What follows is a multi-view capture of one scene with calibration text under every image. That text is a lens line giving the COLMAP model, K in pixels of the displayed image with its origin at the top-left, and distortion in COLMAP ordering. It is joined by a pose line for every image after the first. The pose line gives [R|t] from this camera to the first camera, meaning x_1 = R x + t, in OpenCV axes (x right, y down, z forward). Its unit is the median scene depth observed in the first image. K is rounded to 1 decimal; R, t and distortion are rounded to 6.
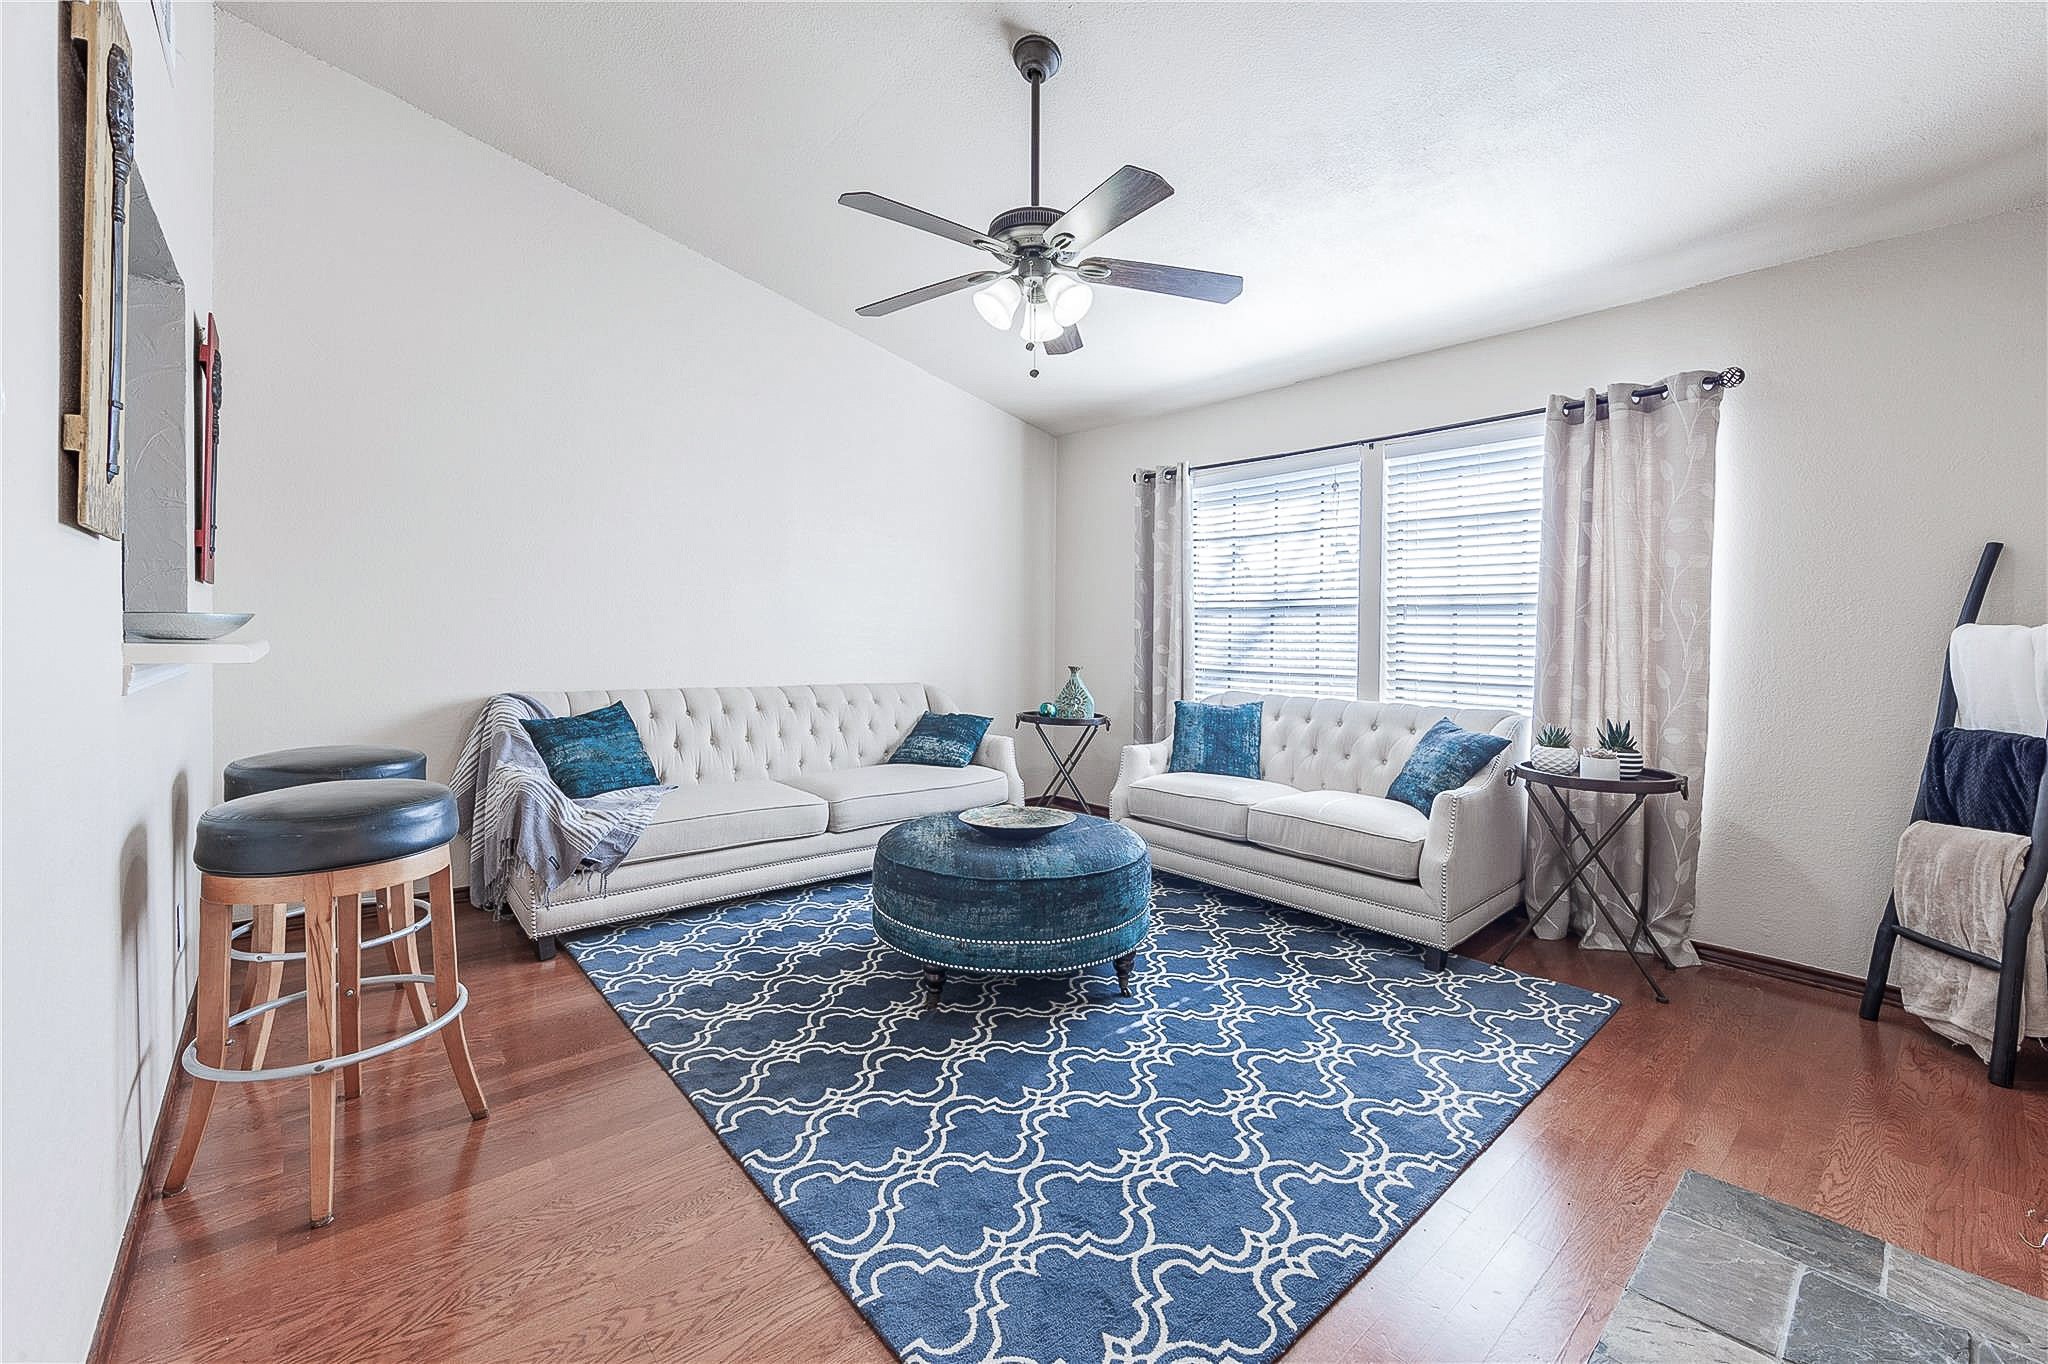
lens RADIAL K [[821.9, 0, 1039.1], [0, 821.9, 653.9], [0, 0, 1]] dist [-0.007251, 0.000034]
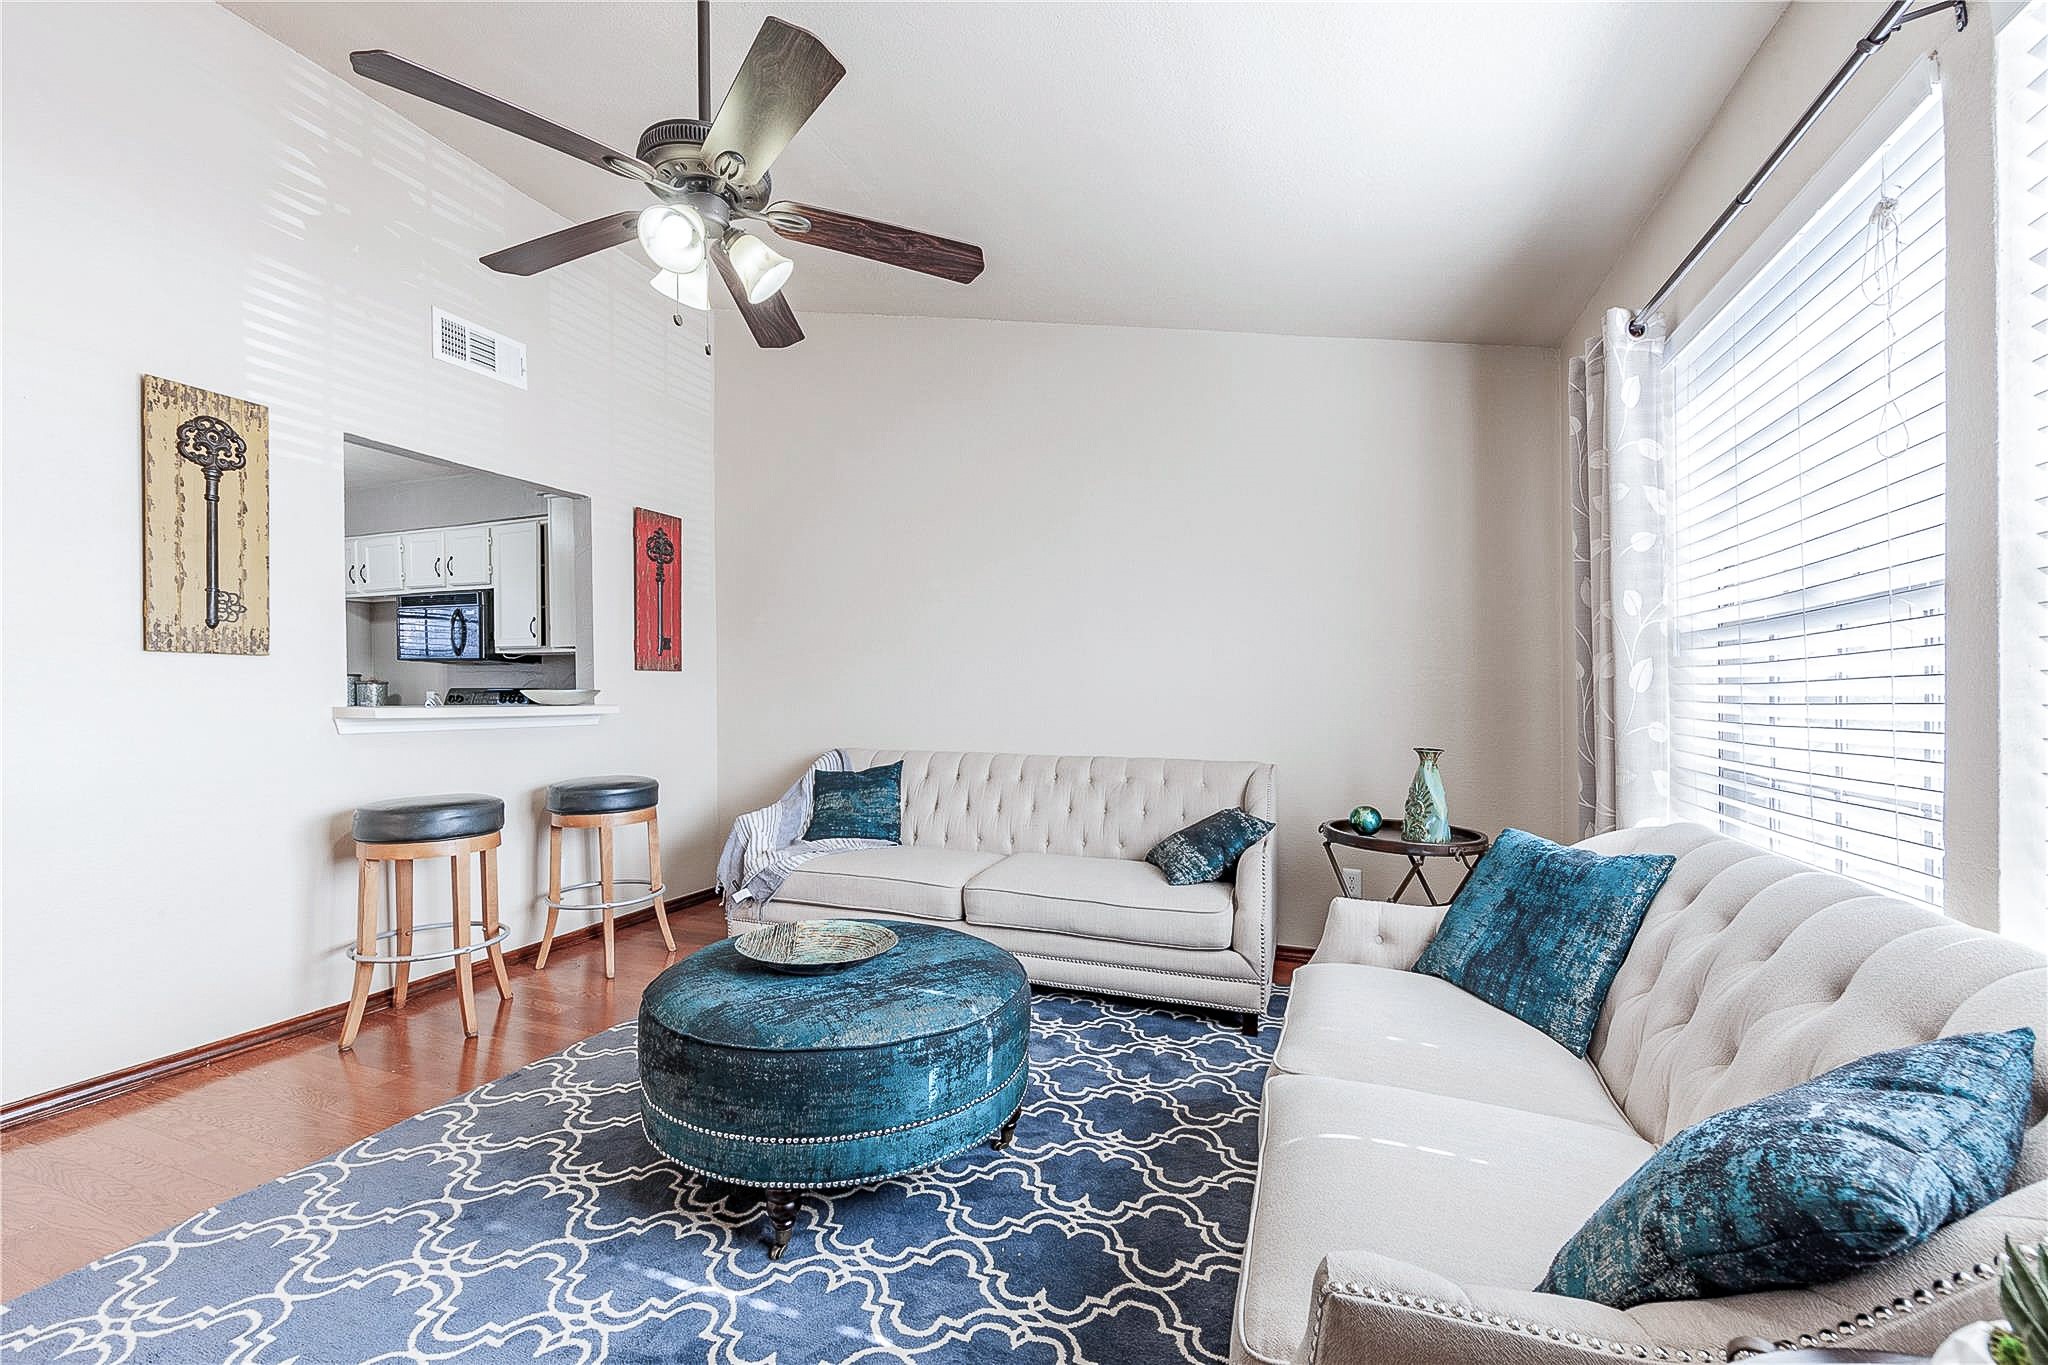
lens RADIAL K [[829.1, 0, 1025.3], [0, 829.1, 696.6], [0, 0, 1]] dist [-0.001890, -0.000153]
pose [[0.460678, -0.011417, -0.887494, 0.666334], [-0.016354, 0.999638, -0.021348, -0.010284], [0.887417, 0.024349, 0.460324, 0.737650]]
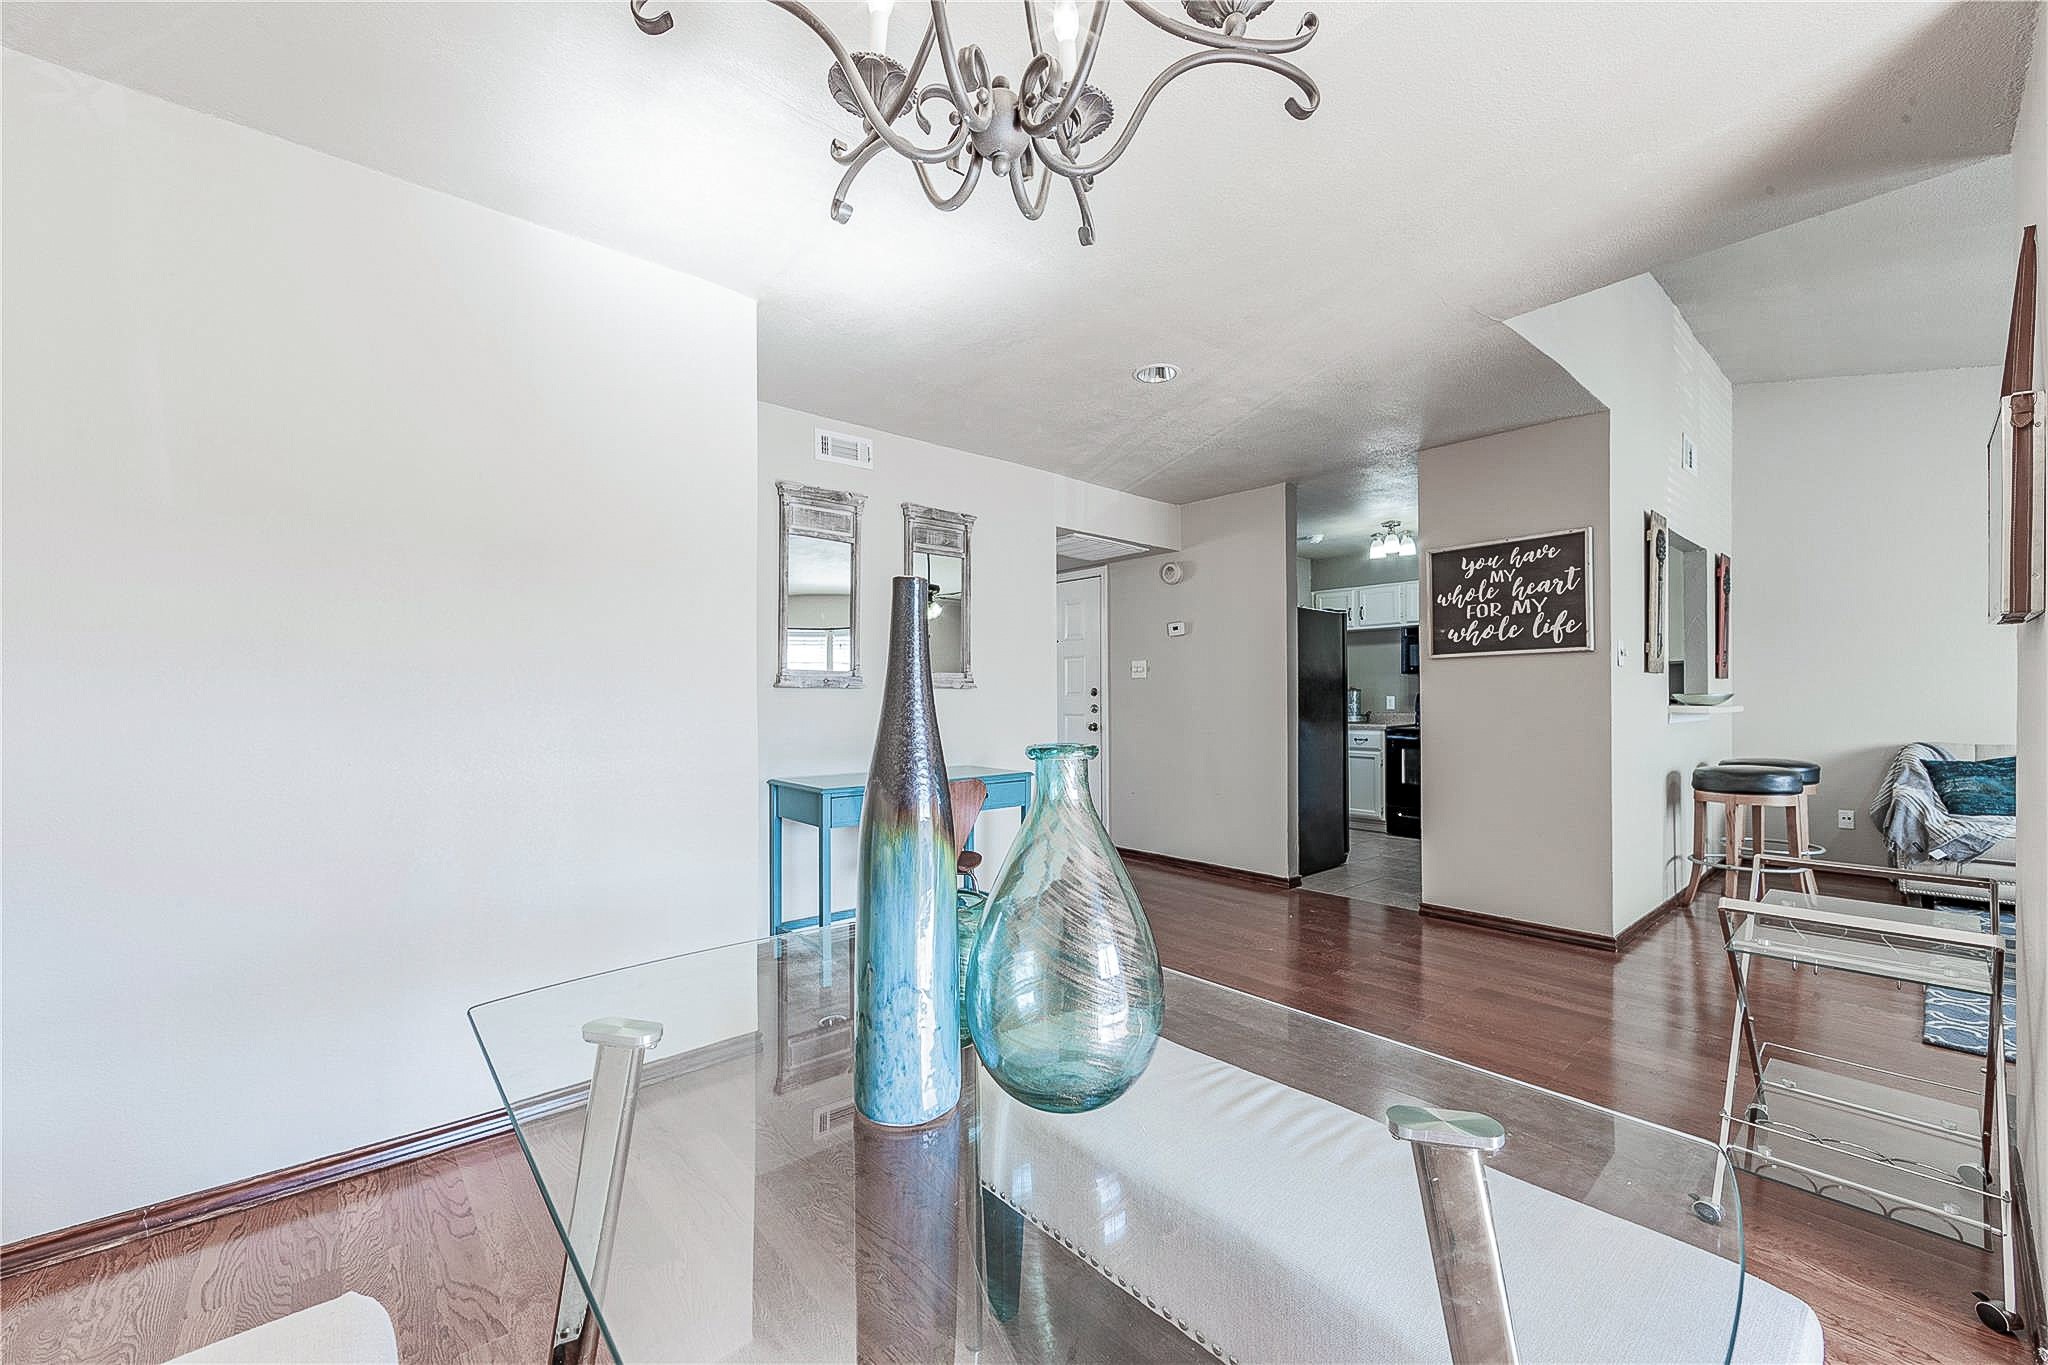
lens RADIAL K [[808.5, 0, 1021.7], [0, 808.5, 716.0], [0, 0, 1]] dist [0.000600, 0.000228]
pose [[-0.012244, 0.003641, -0.999918, 0.894966], [-0.016790, 0.999852, 0.003847, 0.025240], [0.999784, 0.016836, -0.012181, -0.639231]]
